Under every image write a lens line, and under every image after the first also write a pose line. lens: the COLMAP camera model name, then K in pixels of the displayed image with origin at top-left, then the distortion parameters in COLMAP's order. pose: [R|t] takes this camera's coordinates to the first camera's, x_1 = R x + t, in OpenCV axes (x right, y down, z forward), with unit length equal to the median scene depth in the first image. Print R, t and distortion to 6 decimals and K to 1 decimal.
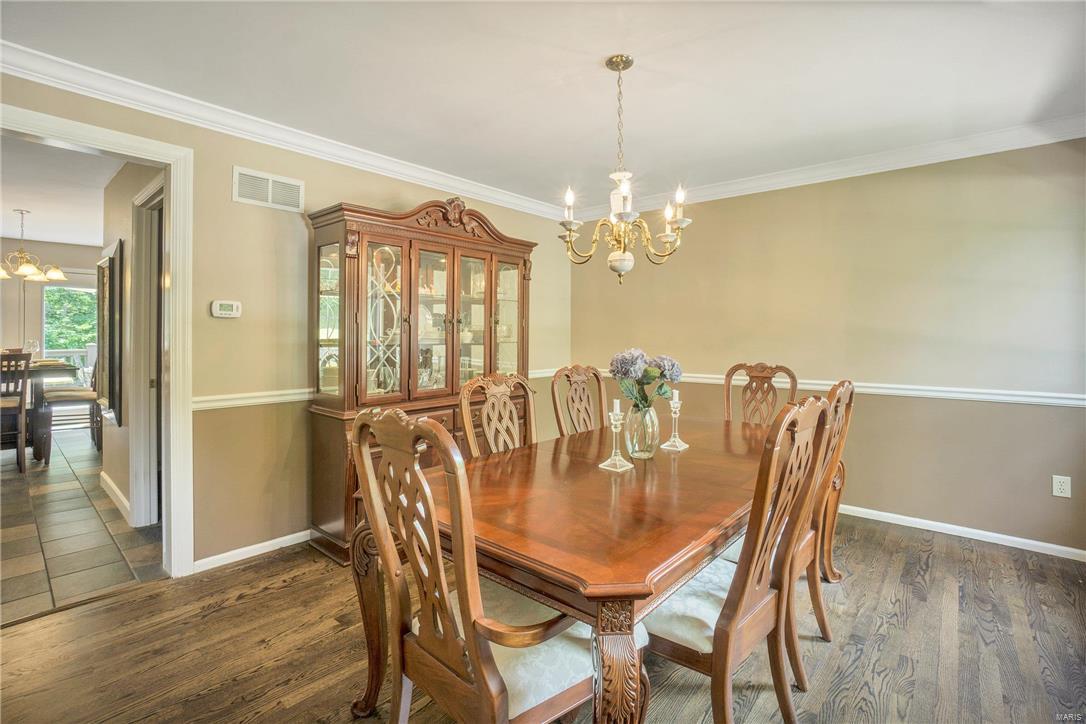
lens RADIAL K [[500.1, 0, 531.7], [0, 500.1, 327.8], [0, 0, 1]] dist [-0.079511, 0.029952]
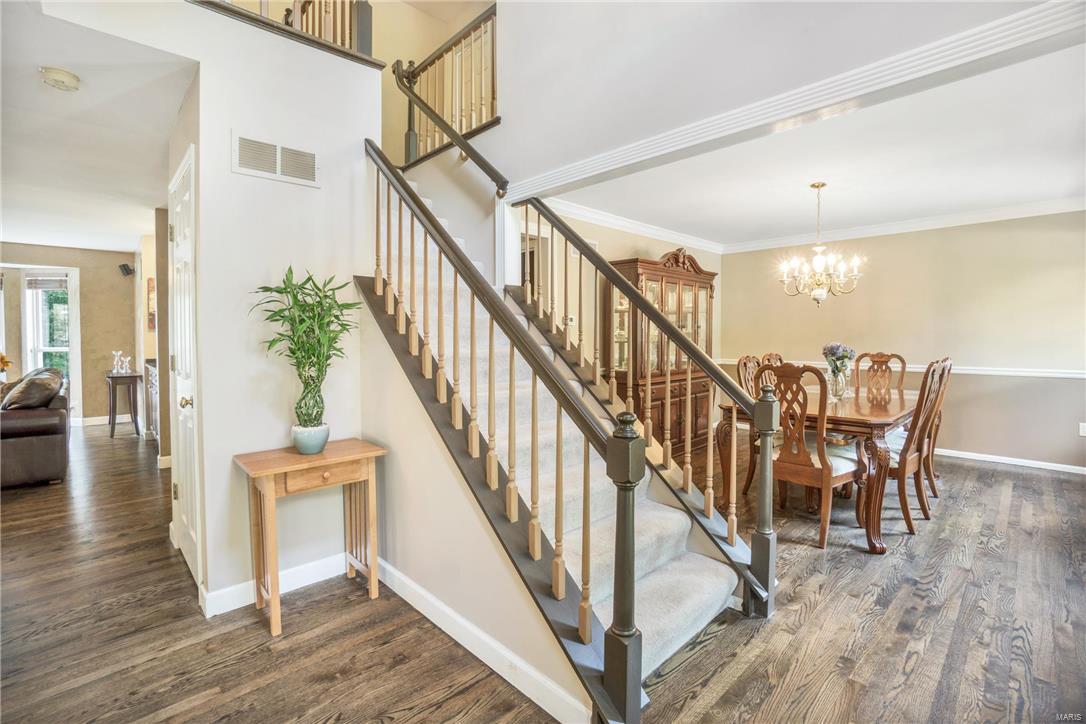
lens RADIAL K [[482.6, 0, 555.4], [0, 482.6, 337.5], [0, 0, 1]] dist [-0.039308, 0.000397]
pose [[0.997618, -0.001976, -0.068956, -0.463024], [0.003378, 0.999790, 0.020218, -0.010270], [0.068901, -0.020403, 0.997415, -0.574700]]
